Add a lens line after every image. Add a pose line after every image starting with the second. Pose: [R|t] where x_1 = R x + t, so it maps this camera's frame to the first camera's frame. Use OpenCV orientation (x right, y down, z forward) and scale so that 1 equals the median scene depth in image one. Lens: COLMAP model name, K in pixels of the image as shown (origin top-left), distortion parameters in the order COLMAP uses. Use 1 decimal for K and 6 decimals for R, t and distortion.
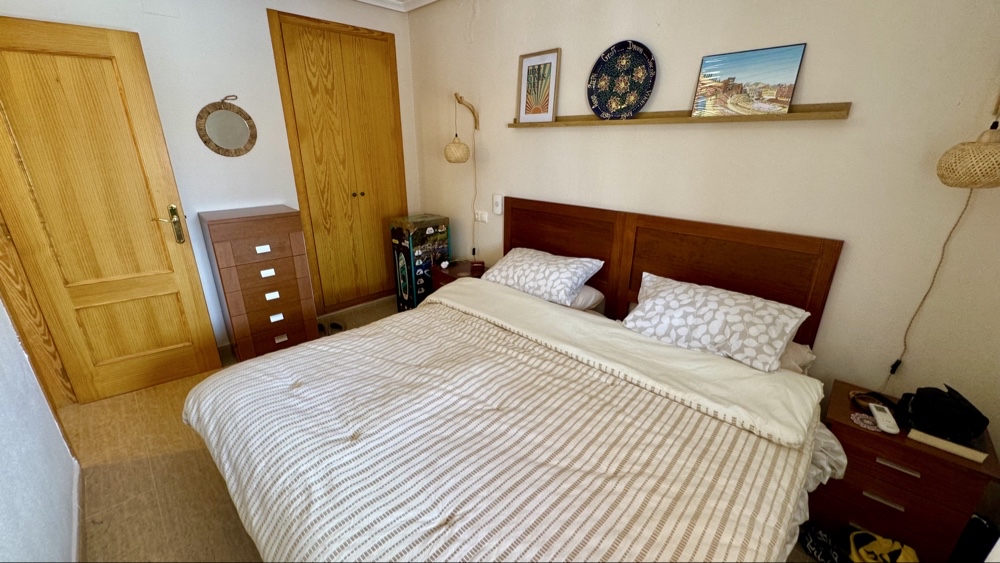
lens RADIAL K [[400.4, 0, 500.0], [0, 400.4, 281.5], [0, 0, 1]] dist [-0.004576, 0.000911]
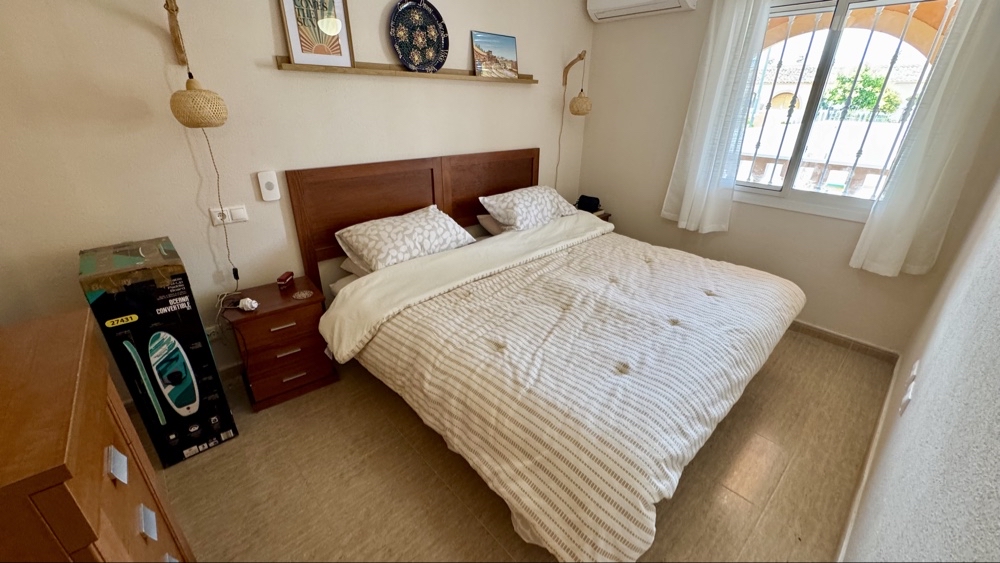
lens RADIAL K [[400.4, 0, 500.0], [0, 400.4, 281.5], [0, 0, 1]] dist [-0.004576, 0.000911]
pose [[0.037996, -0.413160, 0.909865, -0.941350], [0.316245, 0.868695, 0.381259, -0.260624], [-0.947916, 0.273254, 0.163666, 0.784132]]
